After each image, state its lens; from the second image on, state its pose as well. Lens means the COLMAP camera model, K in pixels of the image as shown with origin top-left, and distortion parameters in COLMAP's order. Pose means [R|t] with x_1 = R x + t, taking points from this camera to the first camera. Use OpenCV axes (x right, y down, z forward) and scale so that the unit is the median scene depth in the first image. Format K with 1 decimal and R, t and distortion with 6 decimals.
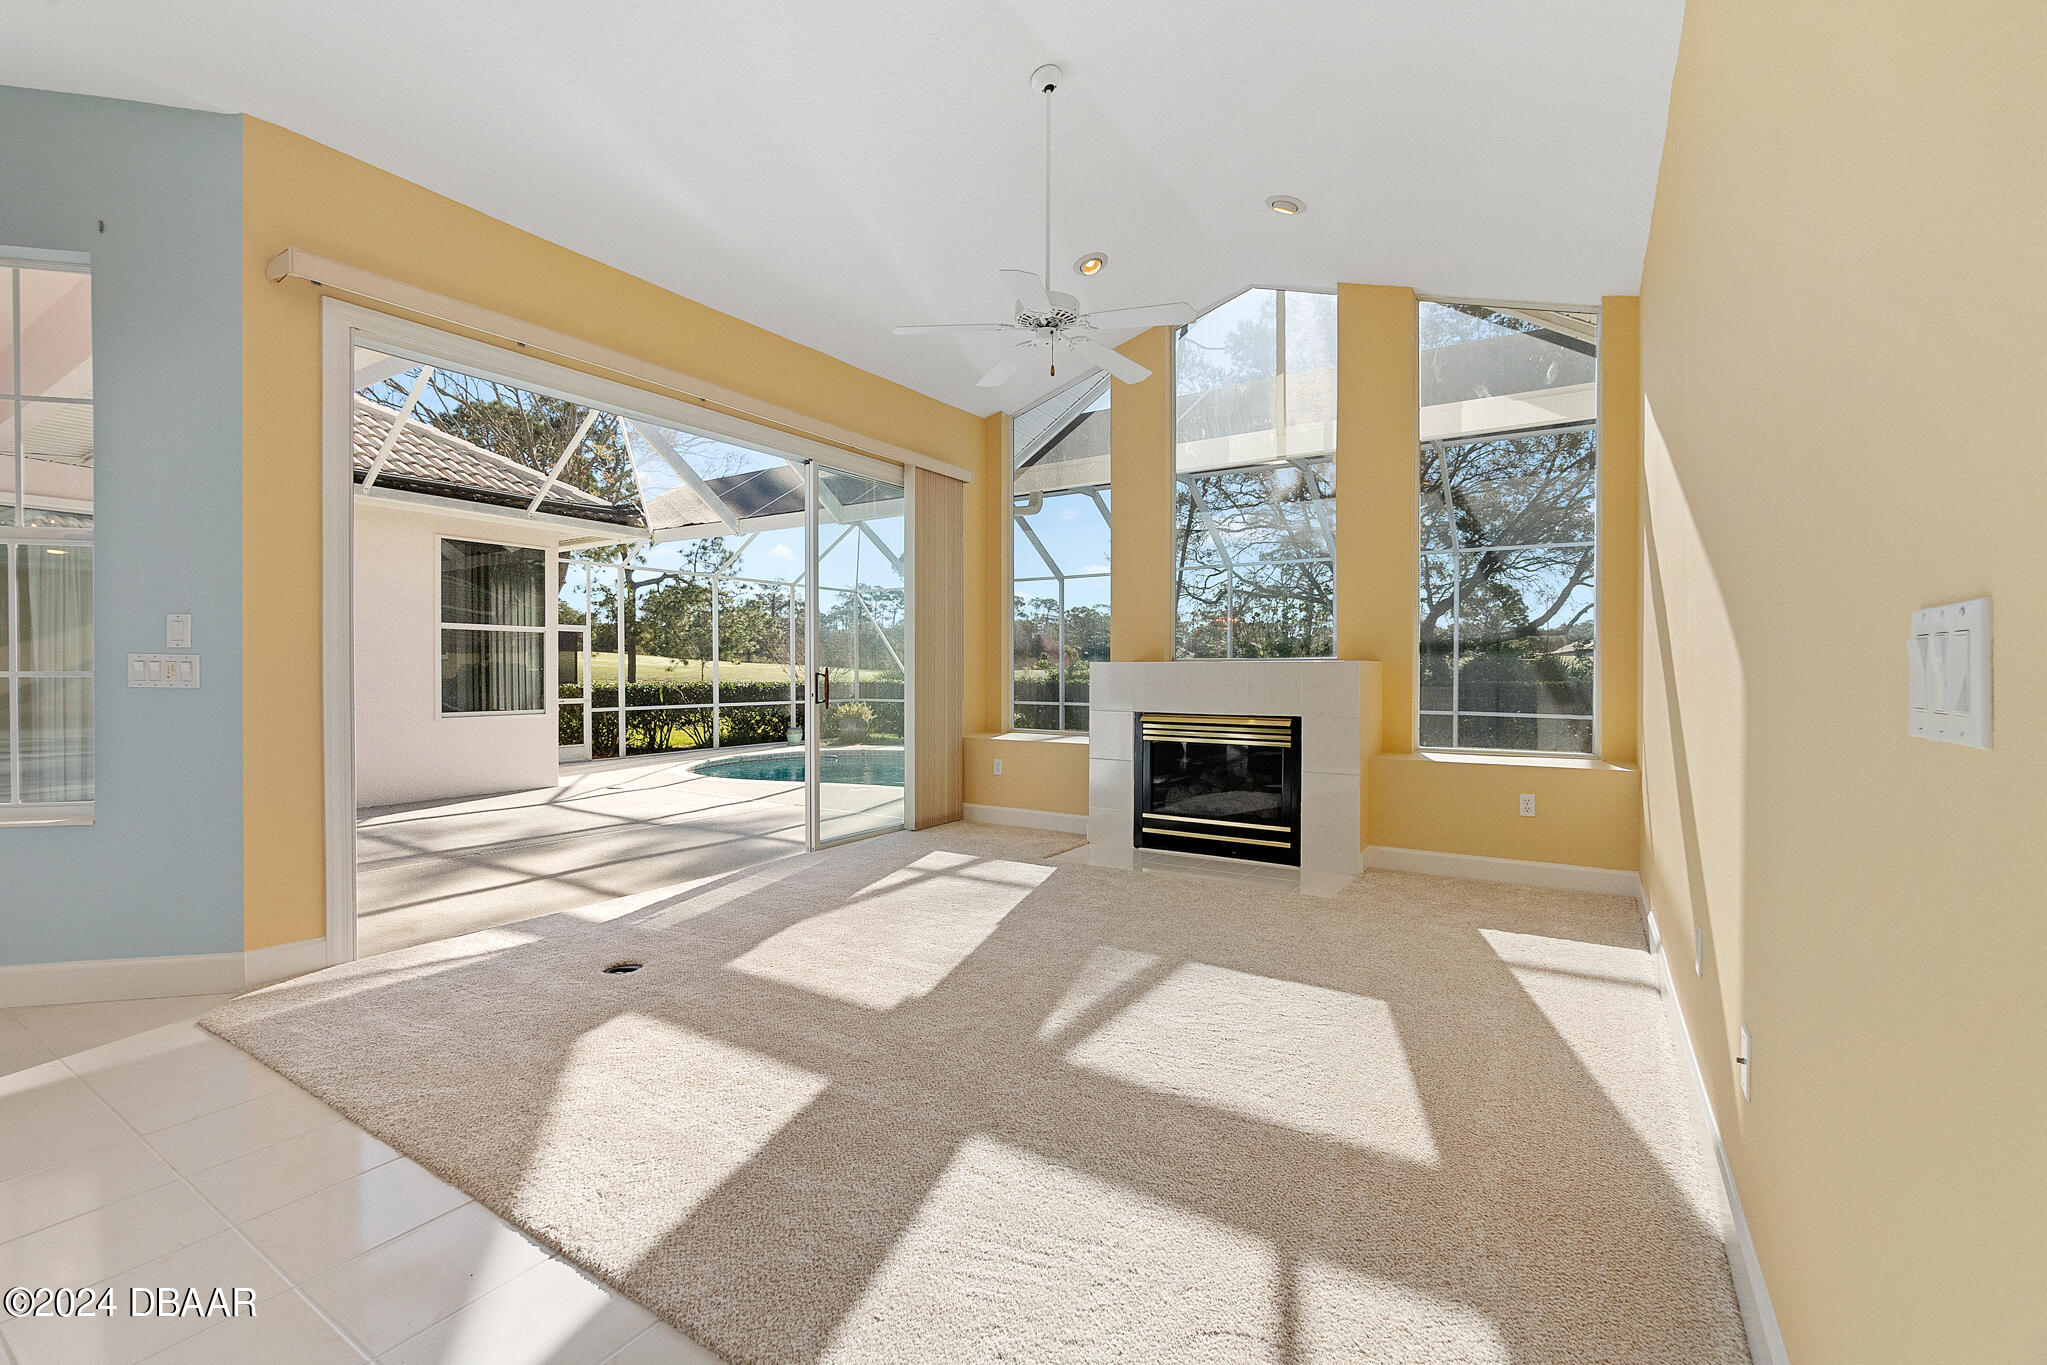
lens RADIAL K [[892.0, 0, 1009.8], [0, 892.0, 677.2], [0, 0, 1]] dist [-0.003651, 0.001432]
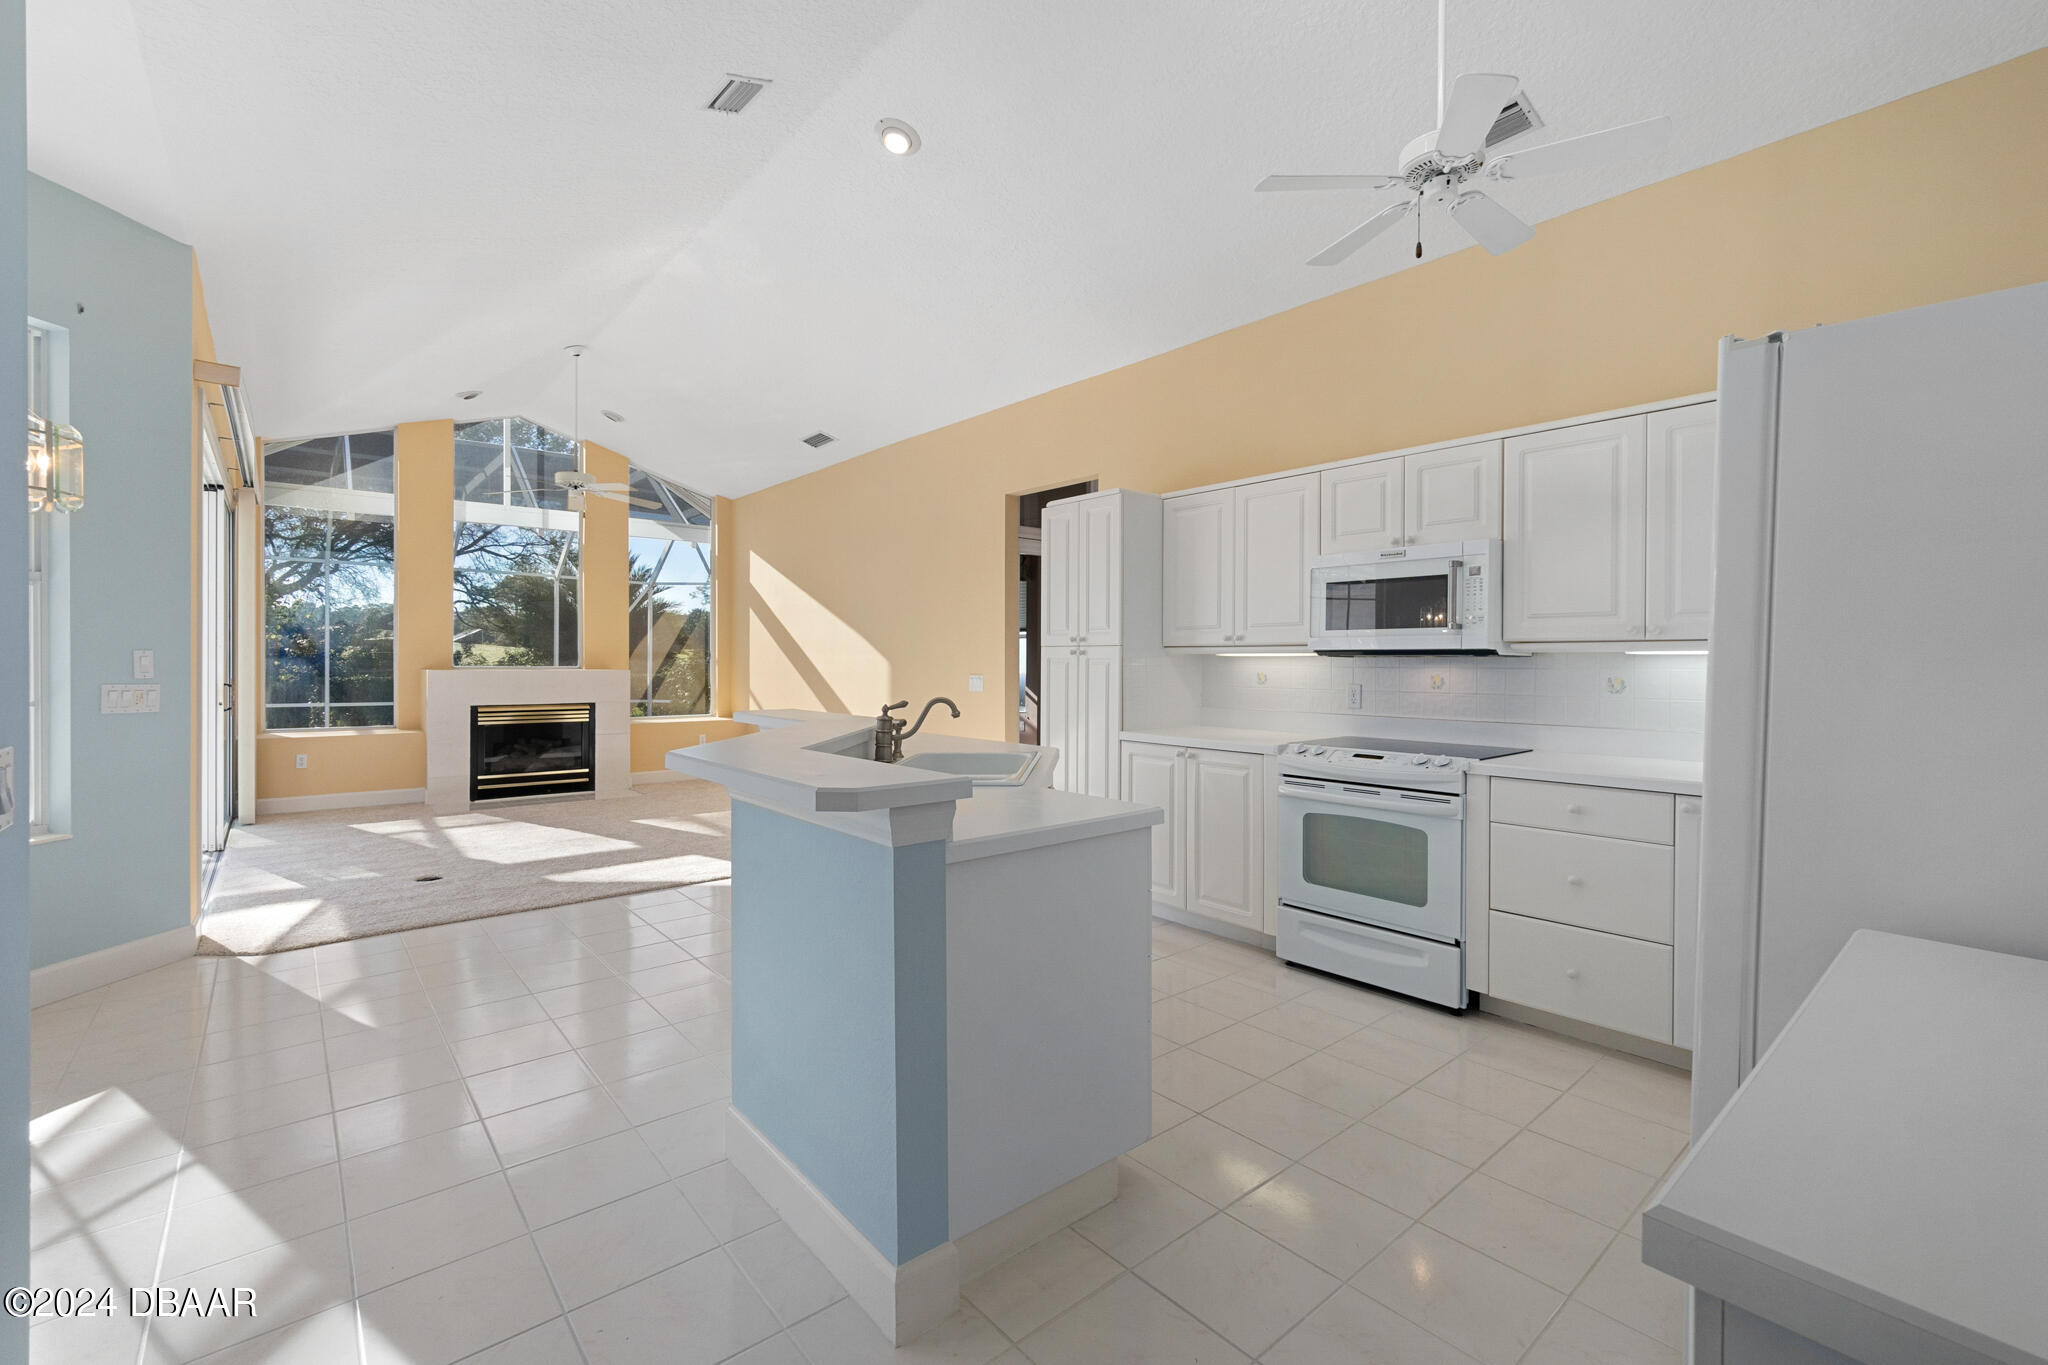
lens RADIAL K [[892.4, 0, 1027.1], [0, 892.4, 666.1], [0, 0, 1]] dist [-0.003651, 0.001432]
pose [[0.302432, -0.006395, 0.953149, -0.939138], [0.002647, 0.999979, 0.005869, -0.029509], [-0.953167, 0.000748, 0.302443, -0.268229]]
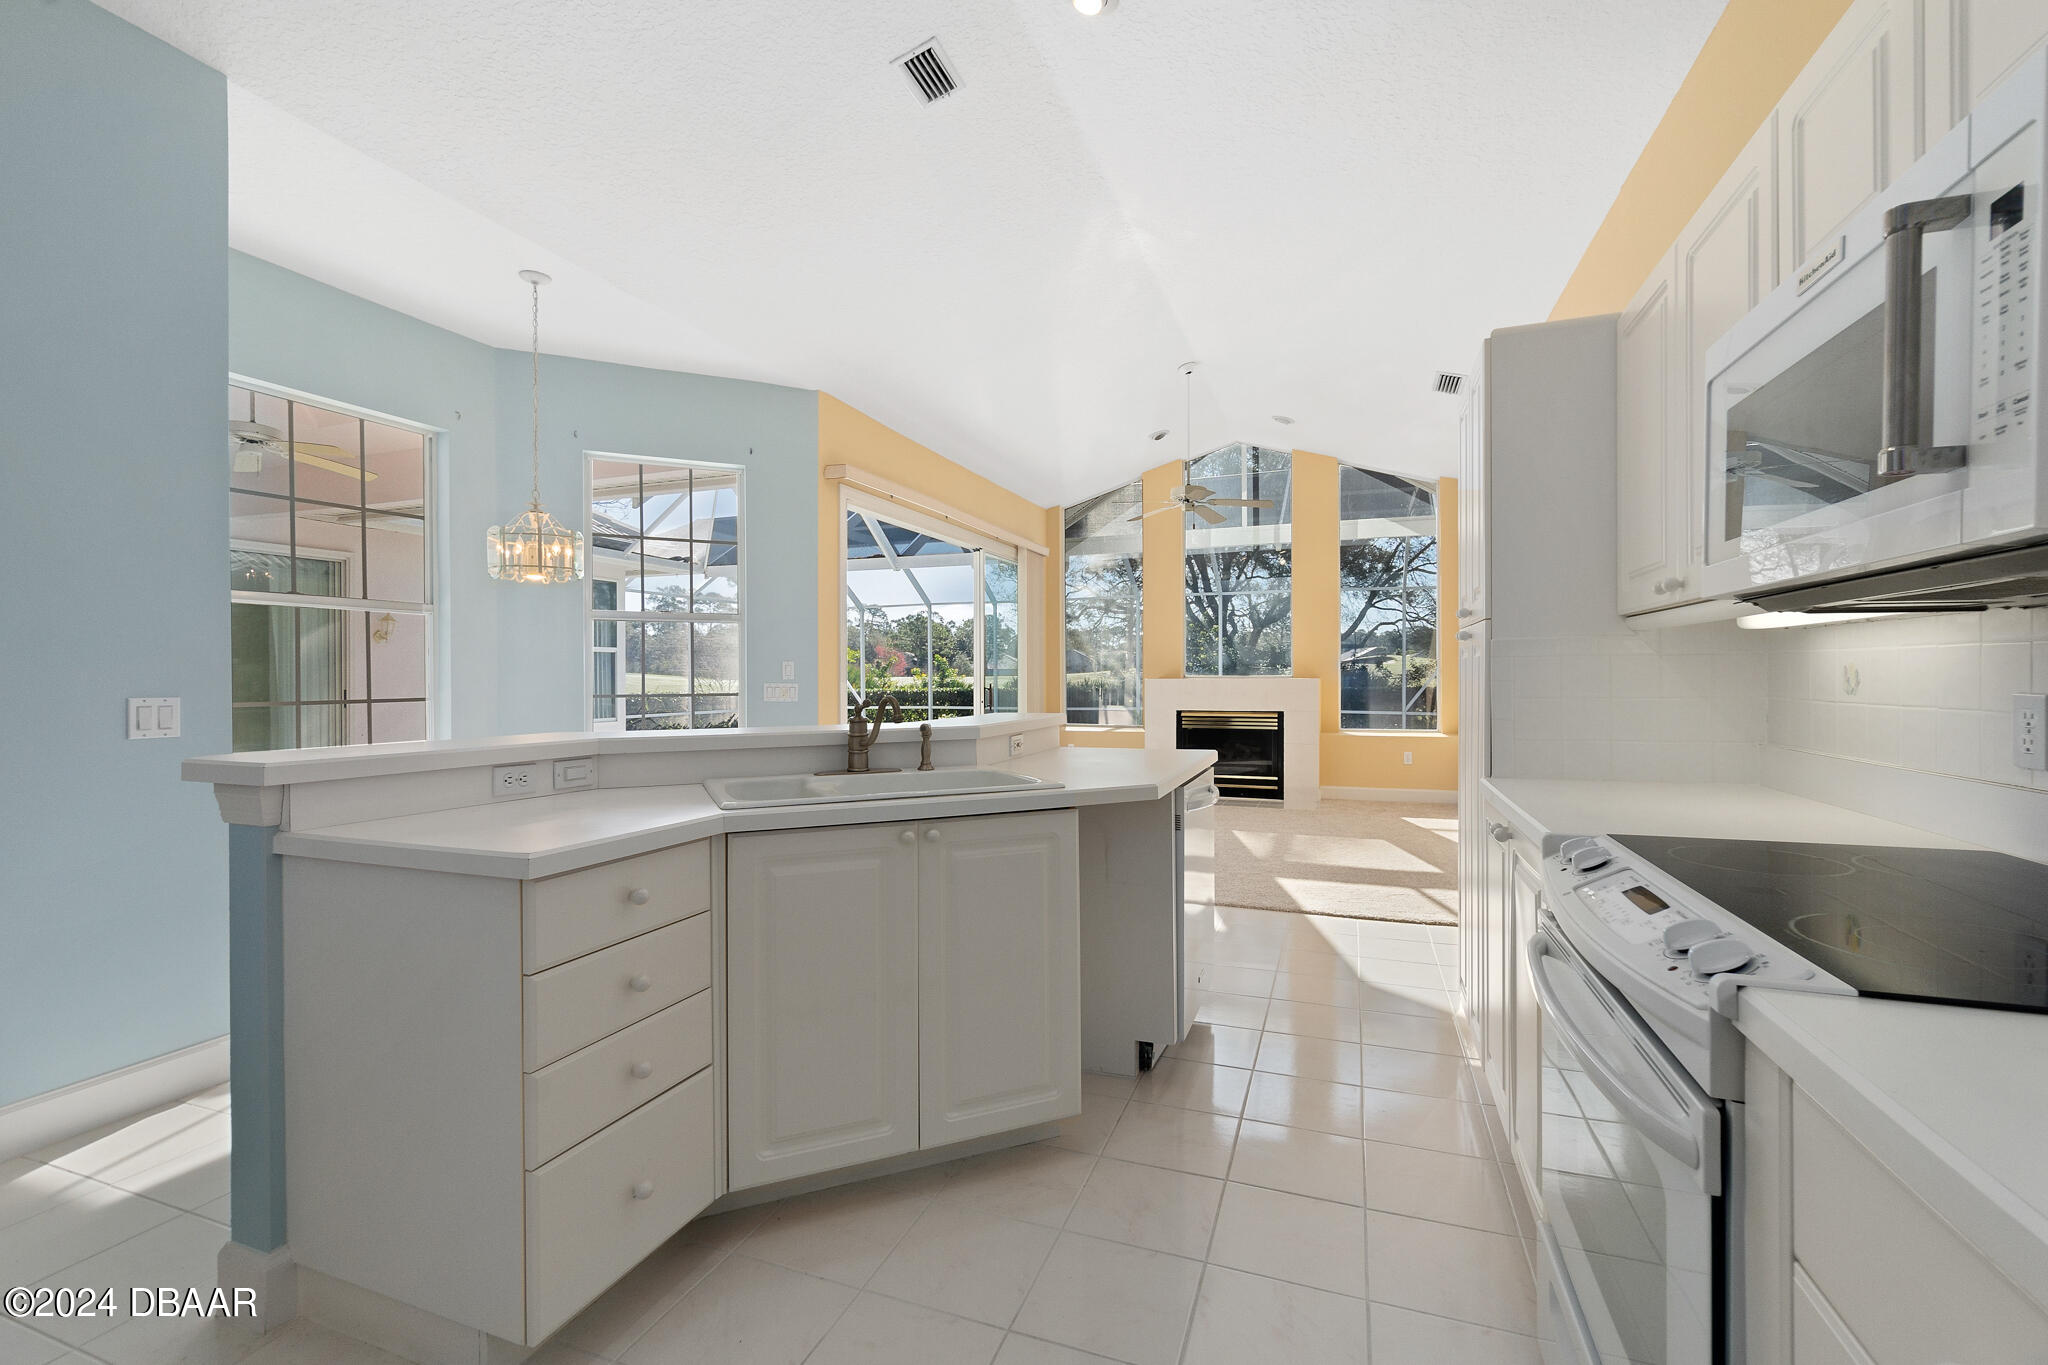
lens RADIAL K [[892.4, 0, 1024.8], [0, 892.4, 676.1], [0, 0, 1]] dist [-0.003651, 0.001432]
pose [[0.975903, -0.005986, 0.218122, -0.470945], [0.007536, 0.999952, -0.006273, -0.014112], [-0.218074, 0.007766, 0.975901, -0.494882]]
